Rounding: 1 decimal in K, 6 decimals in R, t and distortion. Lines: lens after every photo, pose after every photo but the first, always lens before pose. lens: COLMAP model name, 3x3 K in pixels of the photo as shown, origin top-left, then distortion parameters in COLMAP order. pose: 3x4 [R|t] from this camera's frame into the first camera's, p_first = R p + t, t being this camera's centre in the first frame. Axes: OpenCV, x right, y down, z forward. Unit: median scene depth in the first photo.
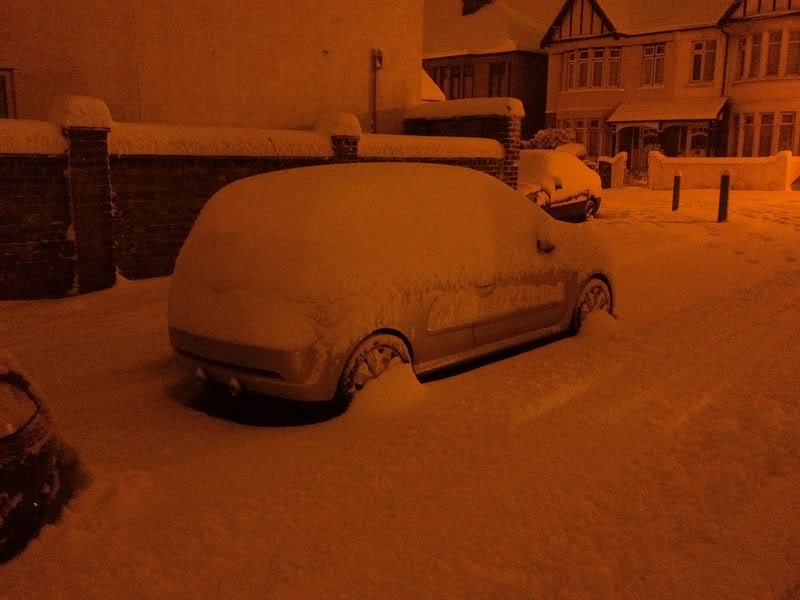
lens RADIAL K [[813.3, 0, 399.4], [0, 813.3, 300.1], [0, 0, 1]] dist [-0.002373, 0.000000]
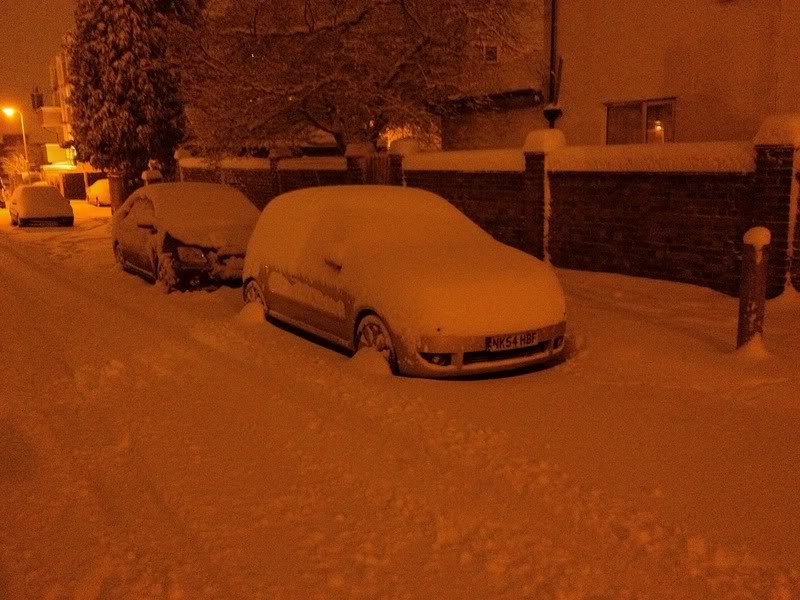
lens RADIAL K [[813.3, 0, 399.6], [0, 813.3, 300.9], [0, 0, 1]] dist [-0.002373, 0.000000]
pose [[-0.332936, 0.166202, -0.928187, 1.036993], [-0.137414, 0.965284, 0.222135, -0.240447], [0.932883, 0.201503, -0.298539, 1.230805]]
